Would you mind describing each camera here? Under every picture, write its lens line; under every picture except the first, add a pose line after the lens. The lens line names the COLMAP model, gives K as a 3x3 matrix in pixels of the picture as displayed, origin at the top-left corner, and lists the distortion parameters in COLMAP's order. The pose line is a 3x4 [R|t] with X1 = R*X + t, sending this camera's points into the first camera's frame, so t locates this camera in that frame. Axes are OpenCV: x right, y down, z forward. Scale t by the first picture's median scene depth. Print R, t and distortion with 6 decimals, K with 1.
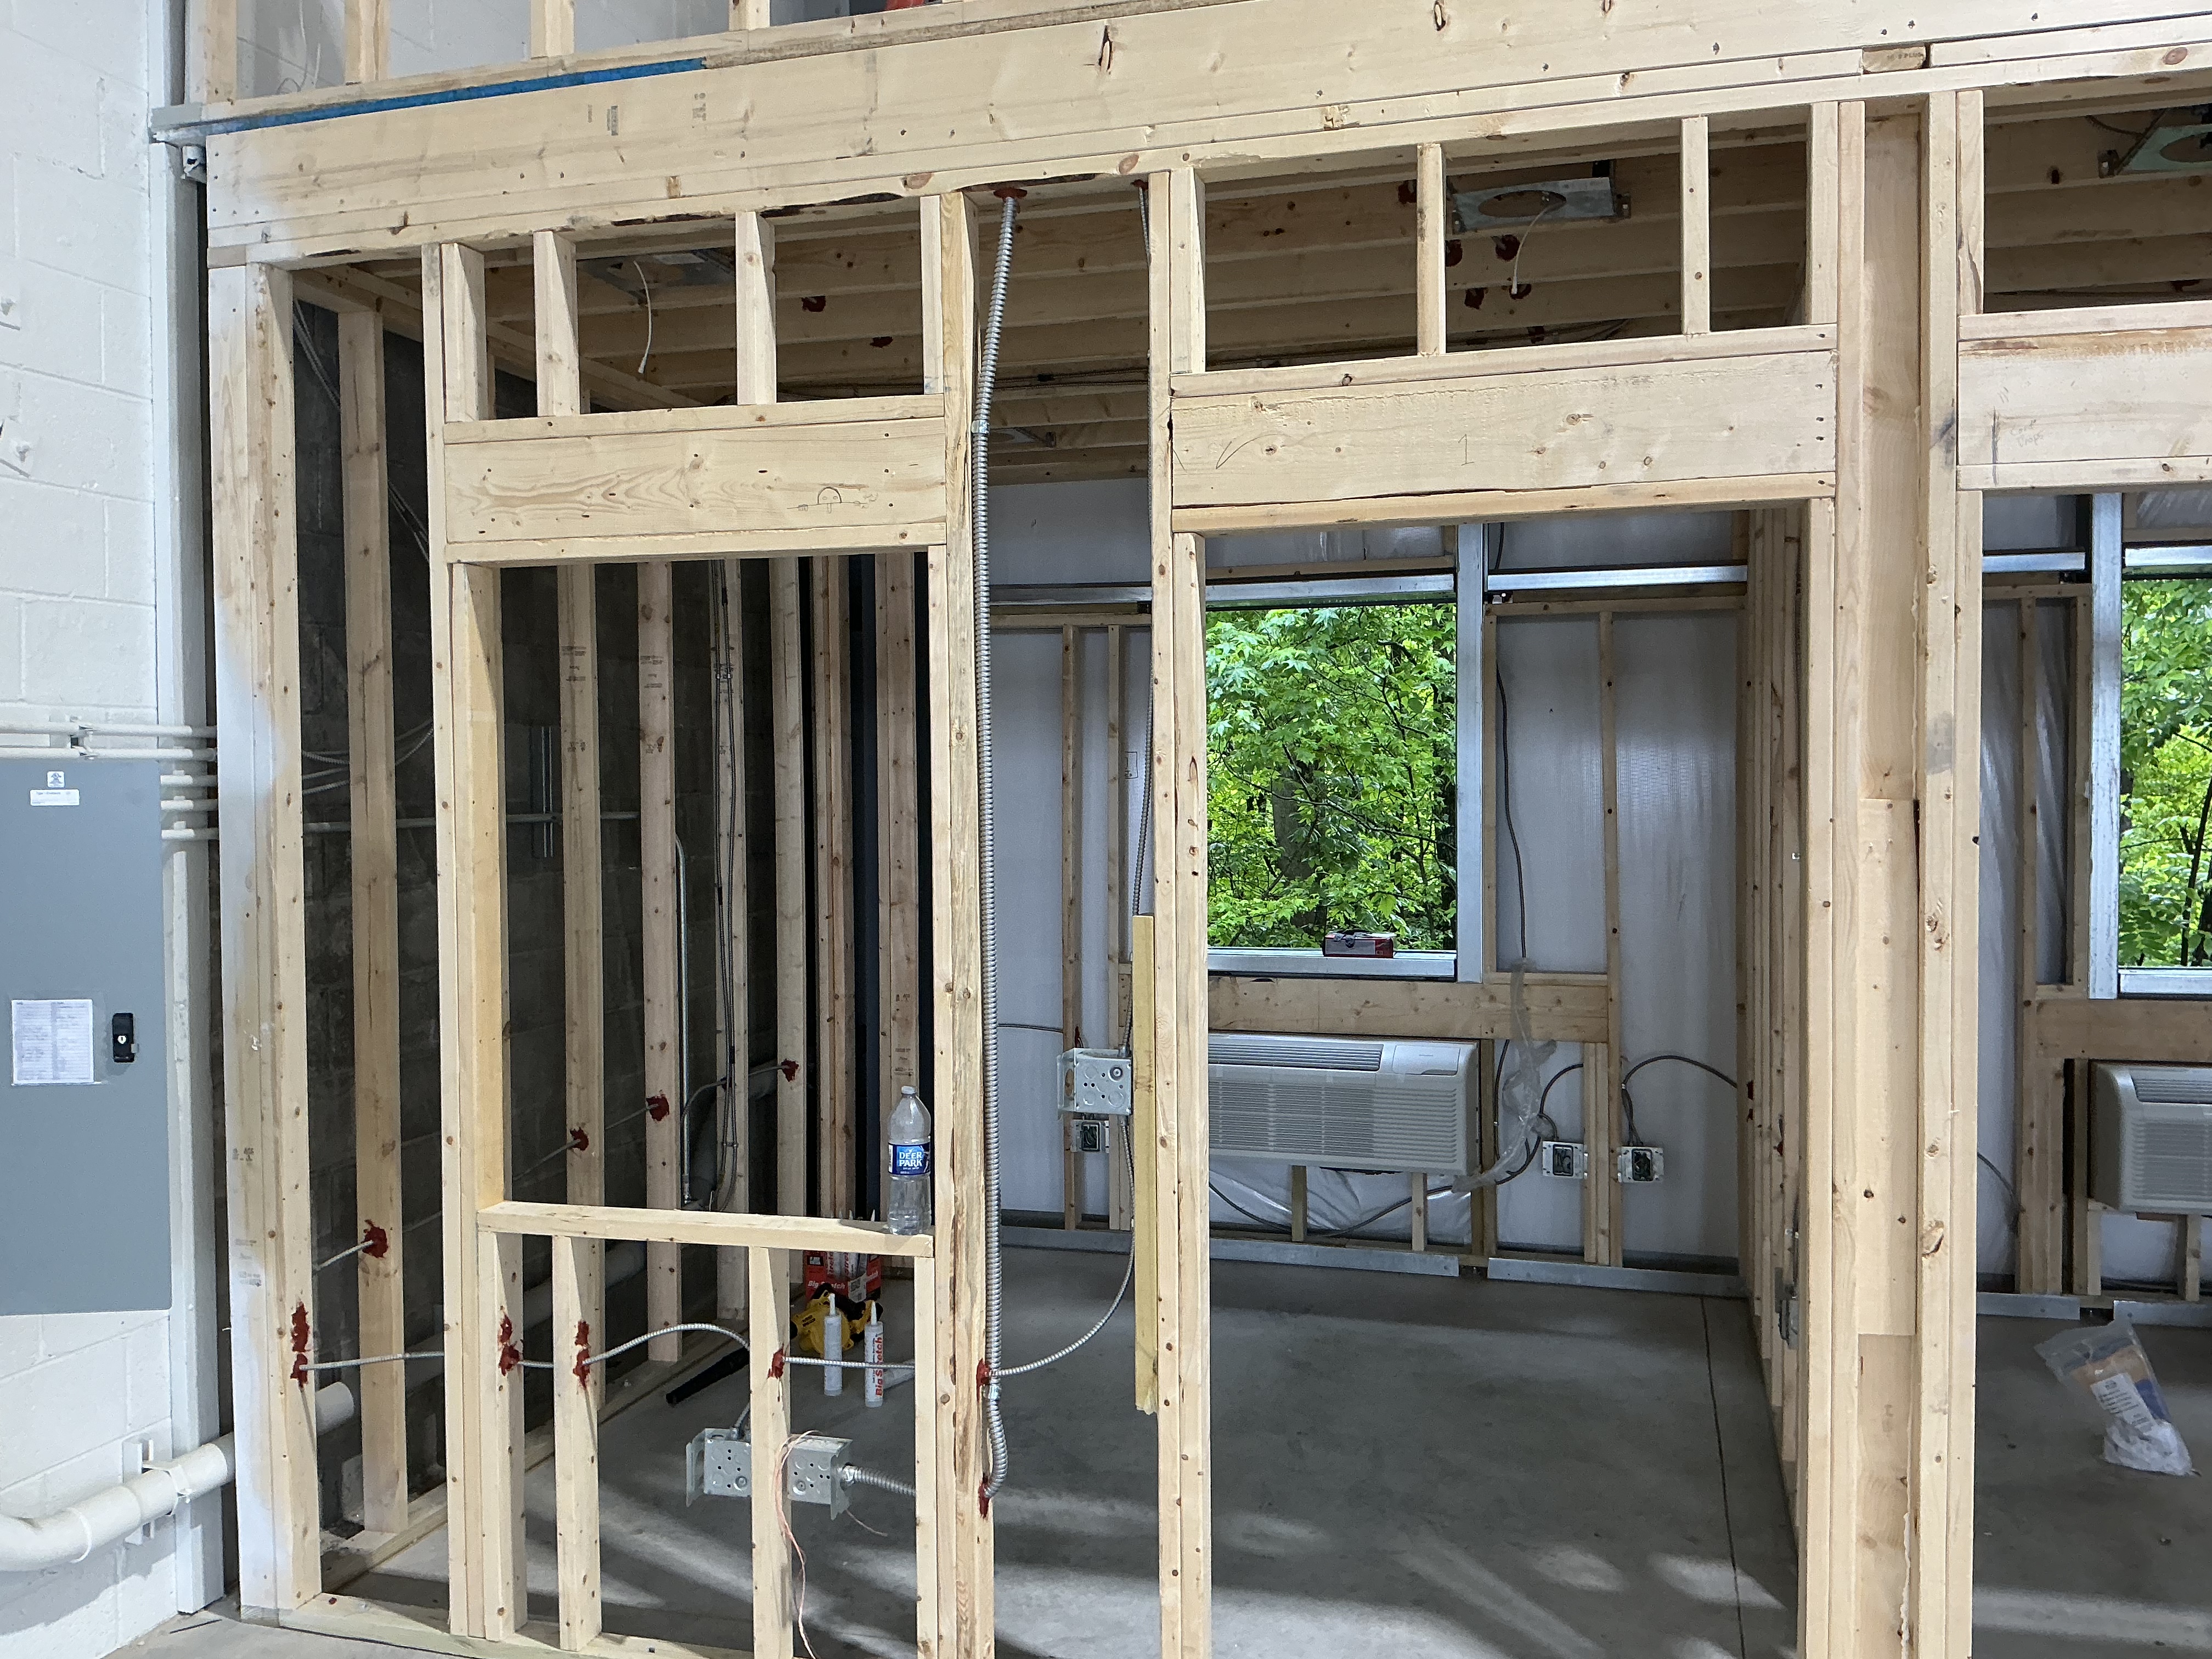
lens RADIAL K [[1845.6, 0, 1104.3], [0, 1845.6, 836.6], [0, 0, 1]] dist [0.151954, -0.323991]
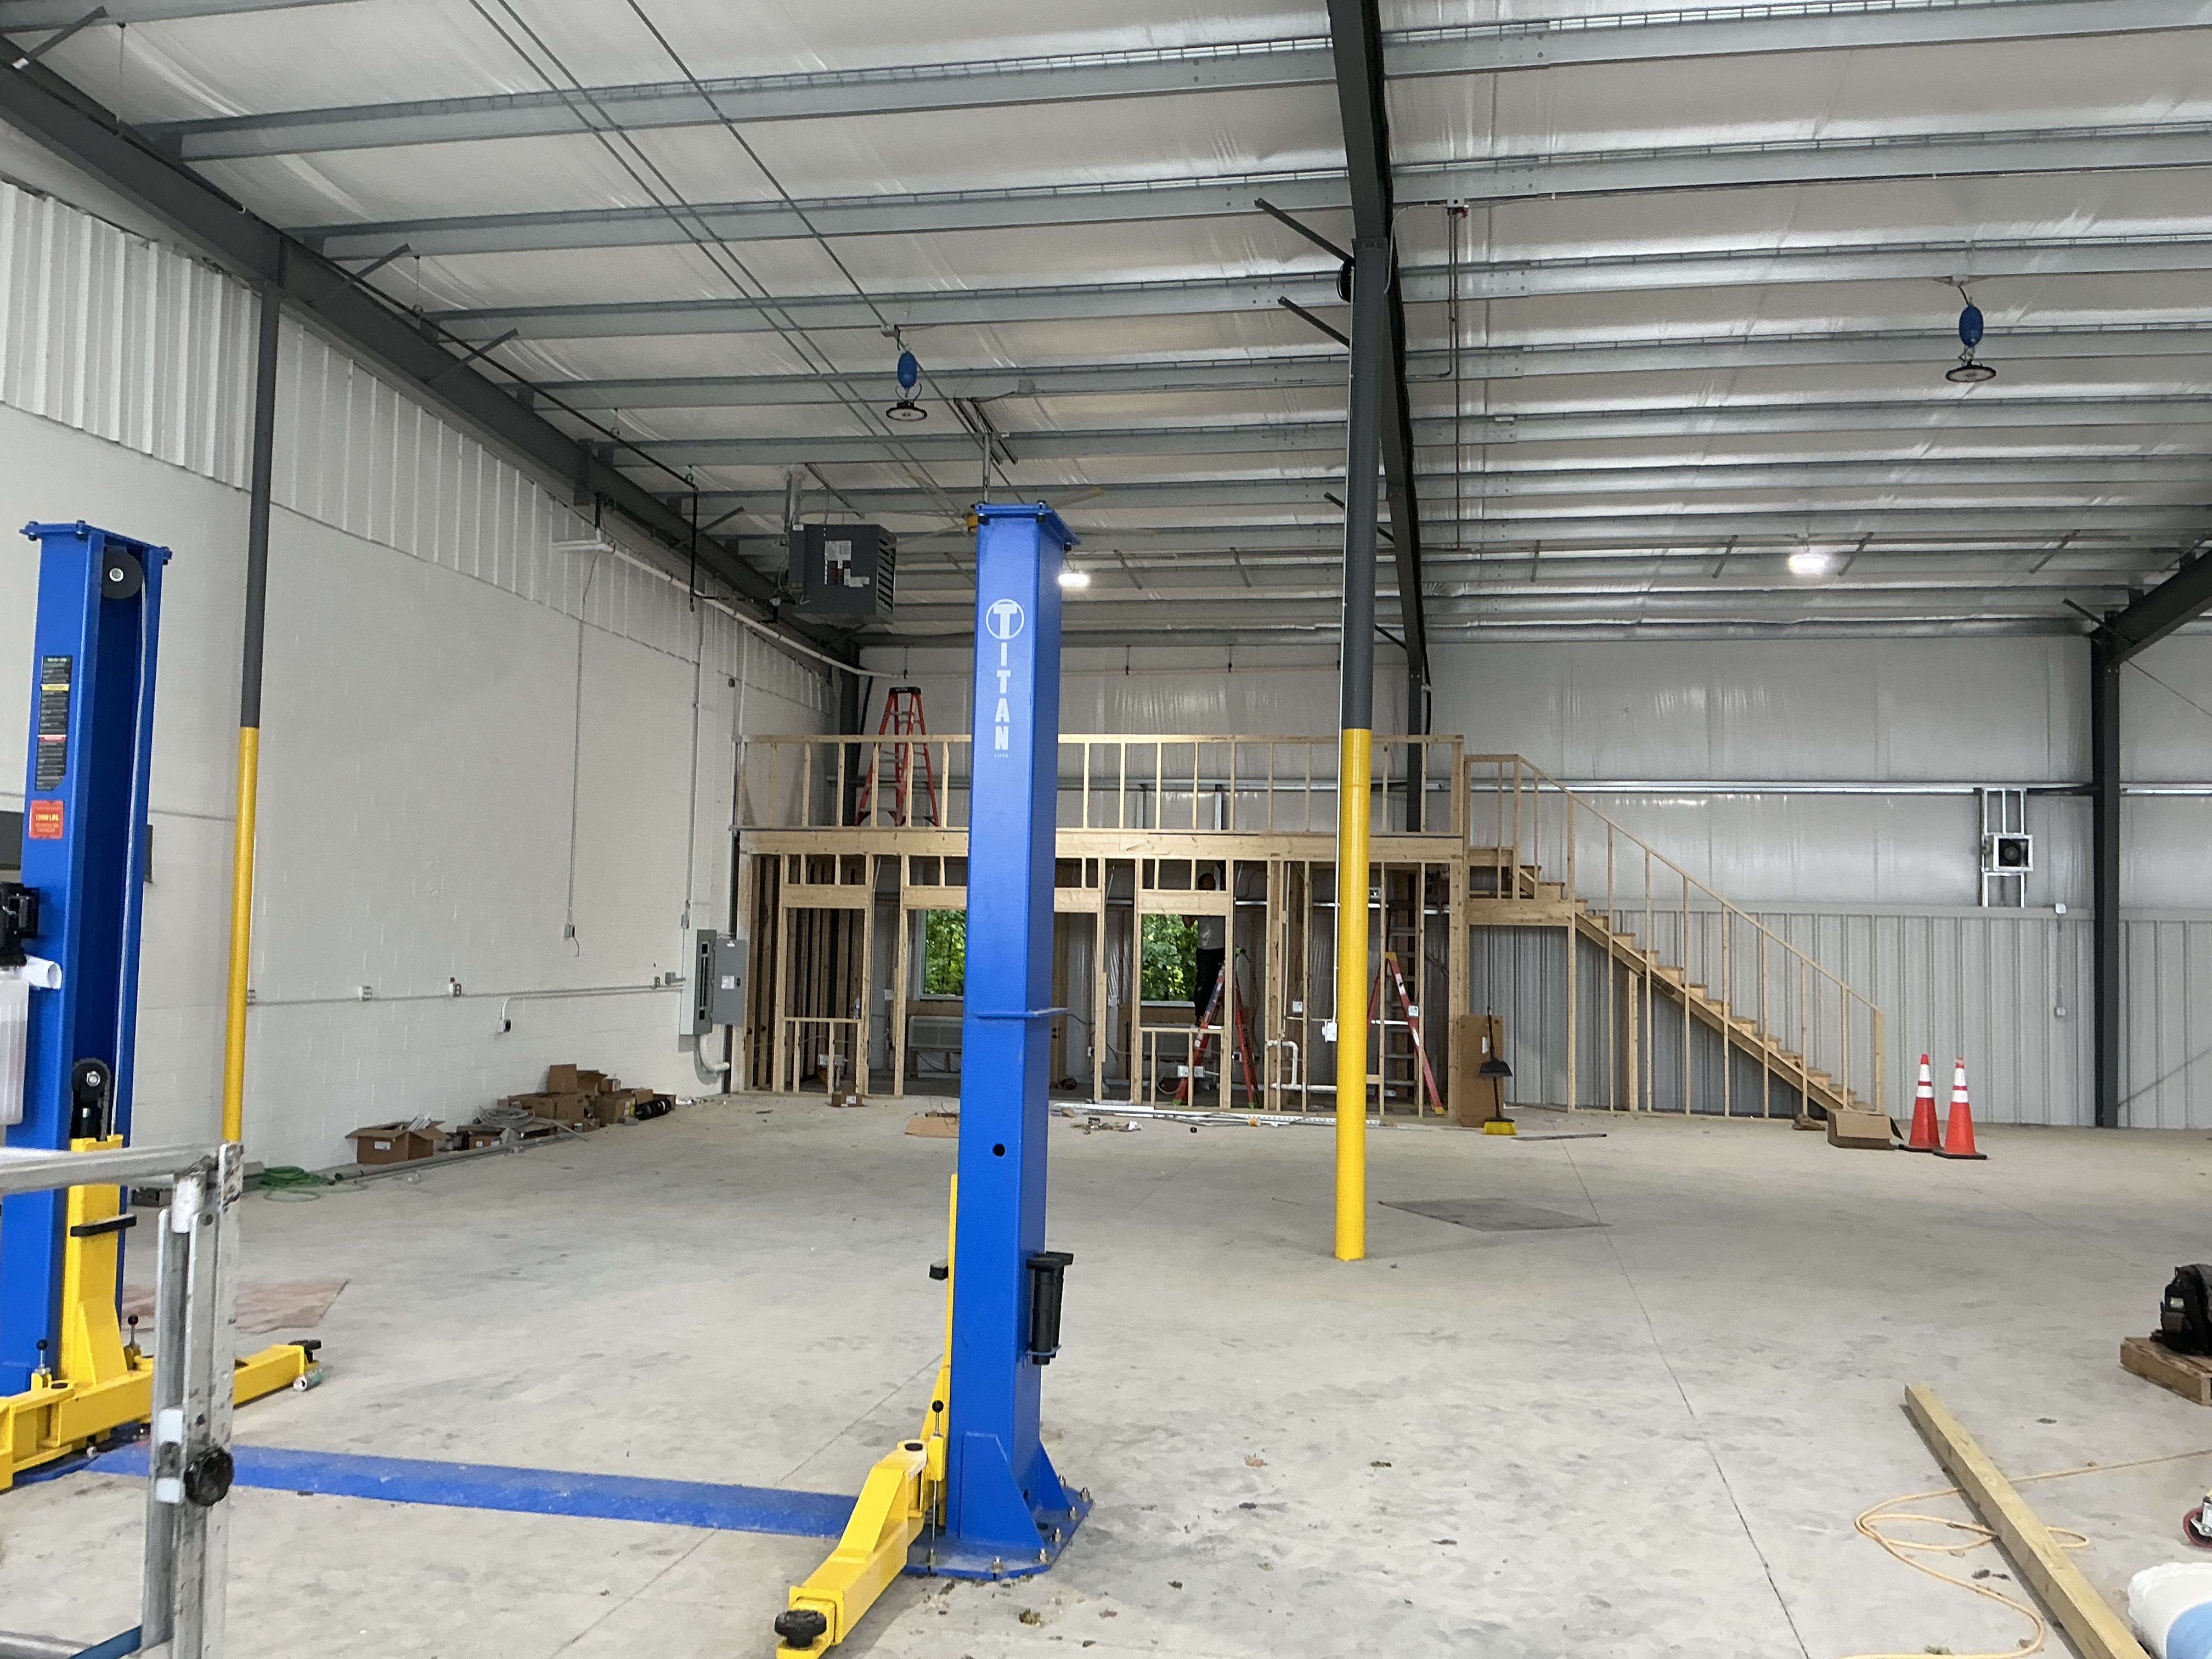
lens RADIAL K [[1854.3, 0, 1106.0], [0, 1854.3, 829.5], [0, 0, 1]] dist [0.099925, -0.218735]
pose [[0.995938, 0.034153, 0.083319, 0.108501], [-0.026021, 0.994963, -0.096806, 0.096387], [-0.086205, 0.094245, 0.991810, -3.118279]]
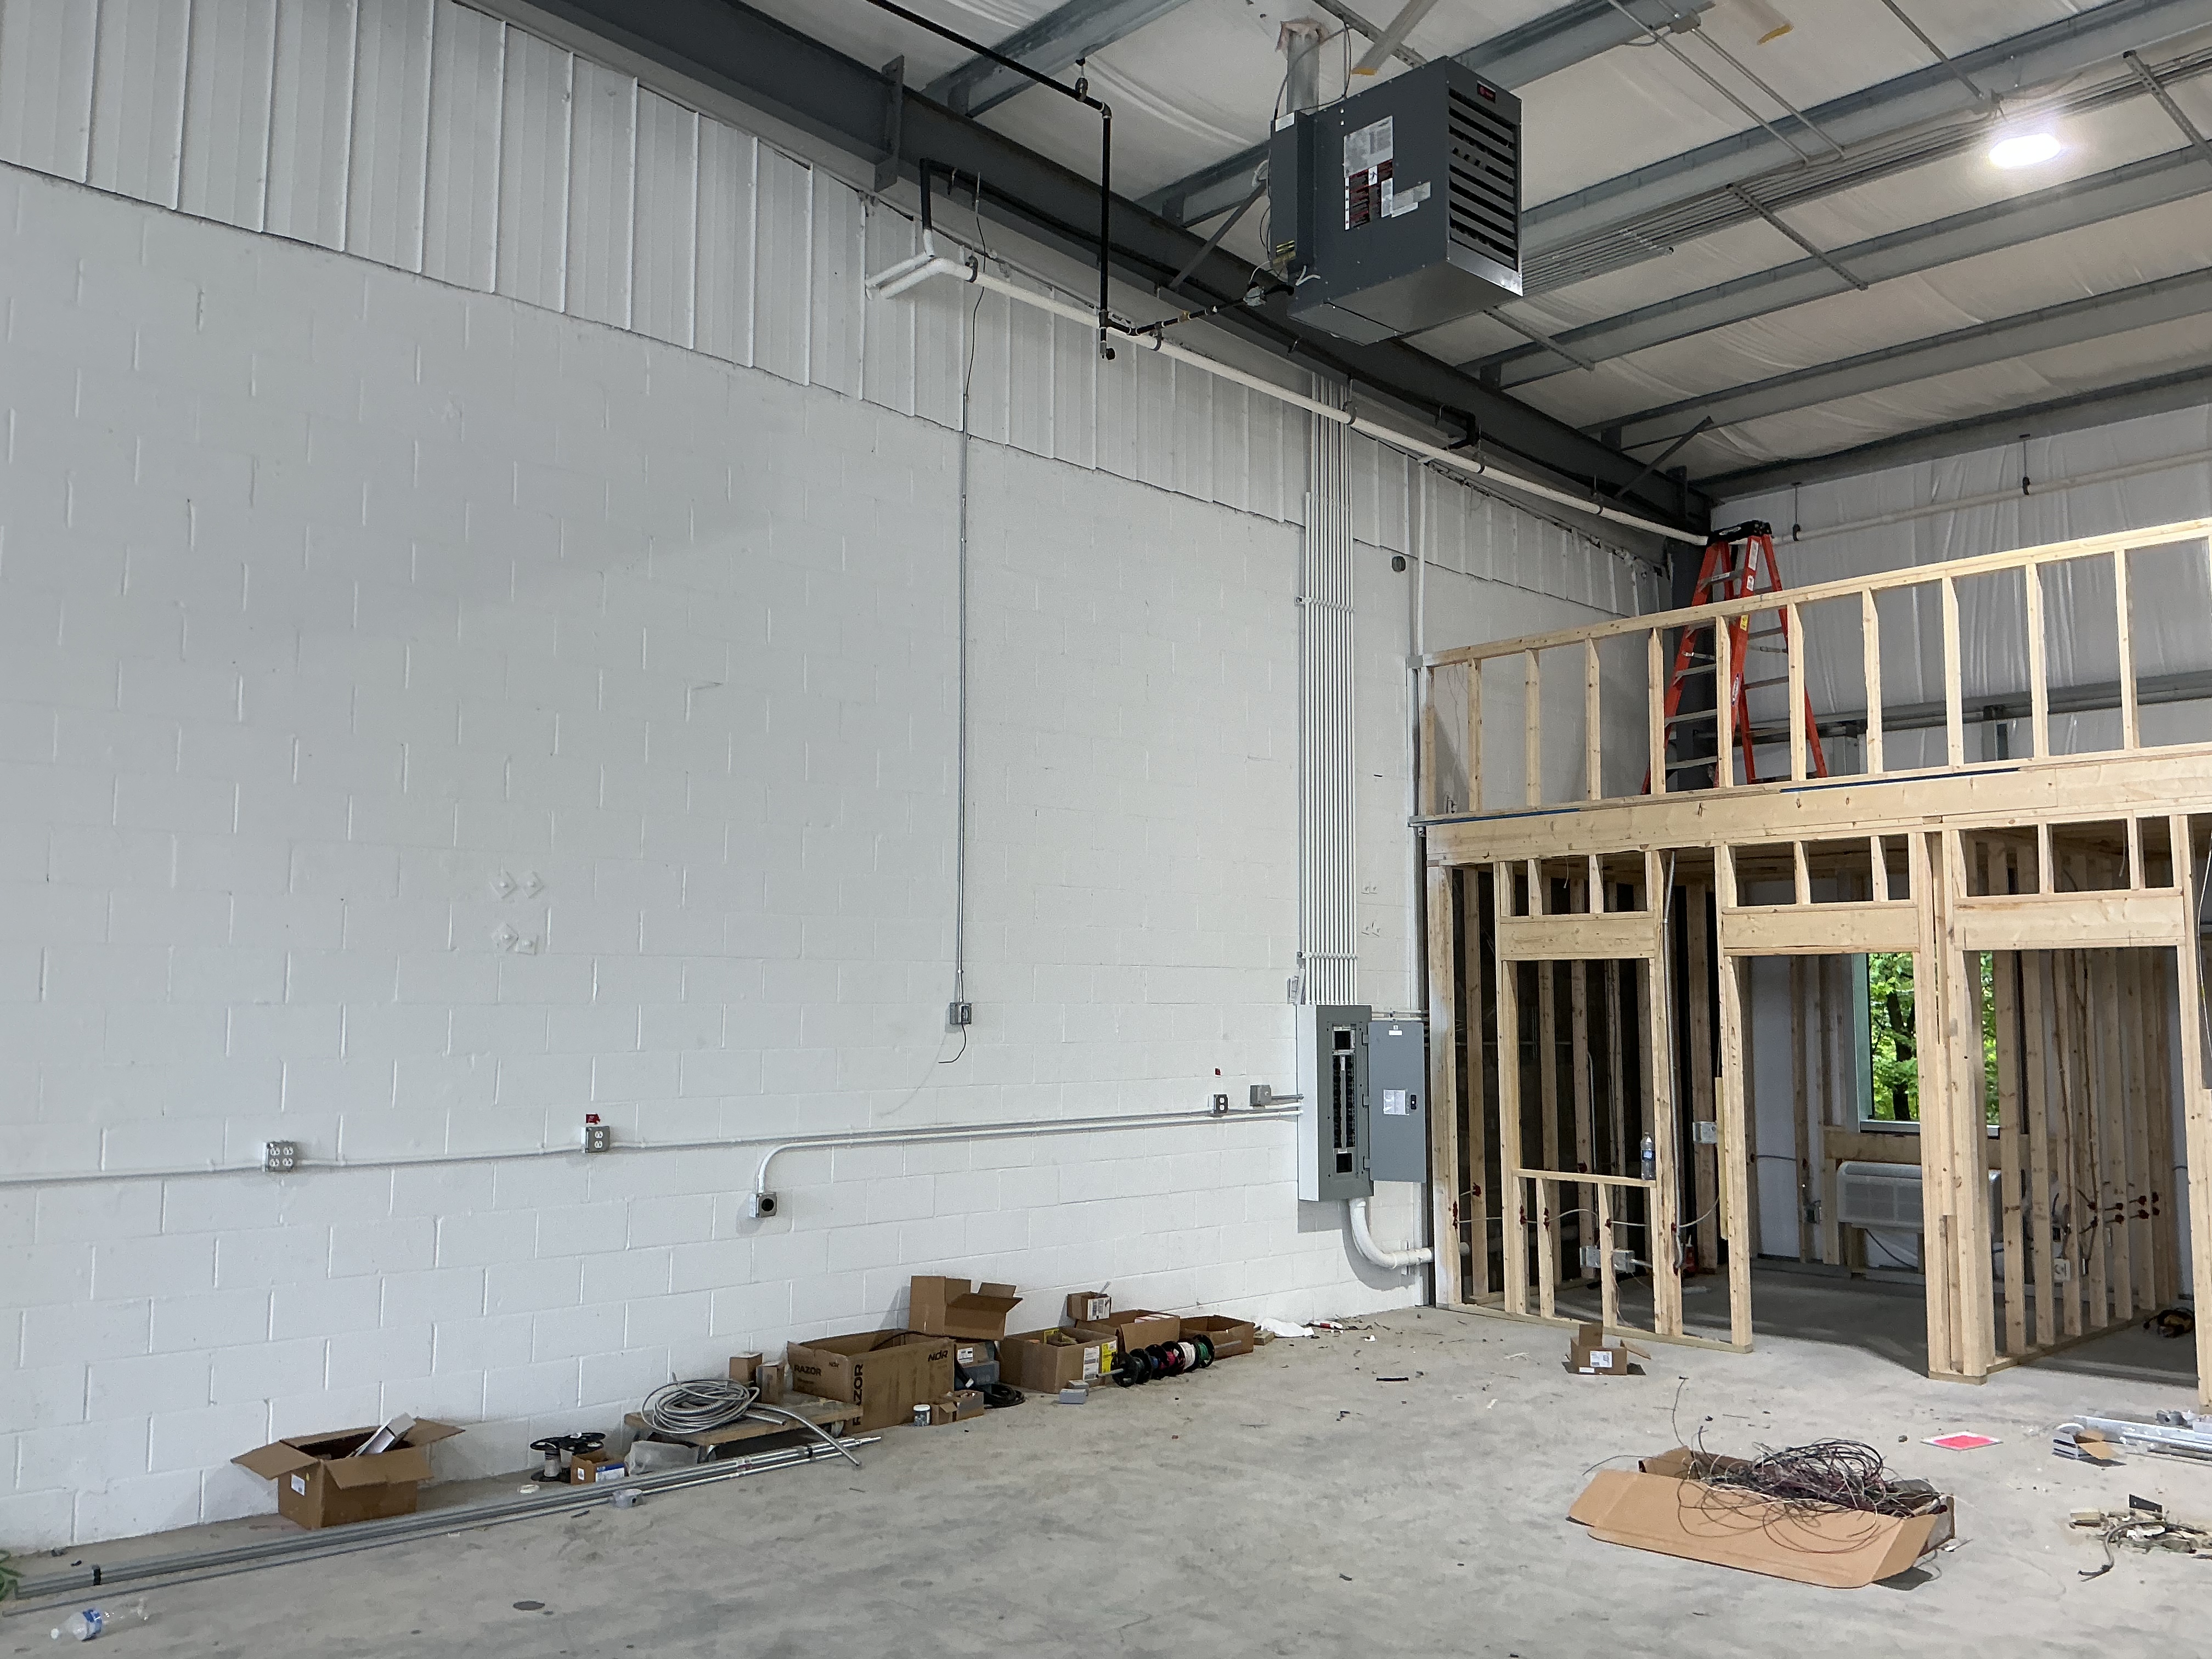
lens RADIAL K [[1845.6, 0, 1104.3], [0, 1845.6, 836.6], [0, 0, 1]] dist [0.151954, -0.323991]
pose [[0.864551, -0.039049, -0.501025, 0.410718], [-0.024519, 0.992512, -0.119664, 0.024398], [0.501946, 0.115740, 0.857120, -1.294348]]
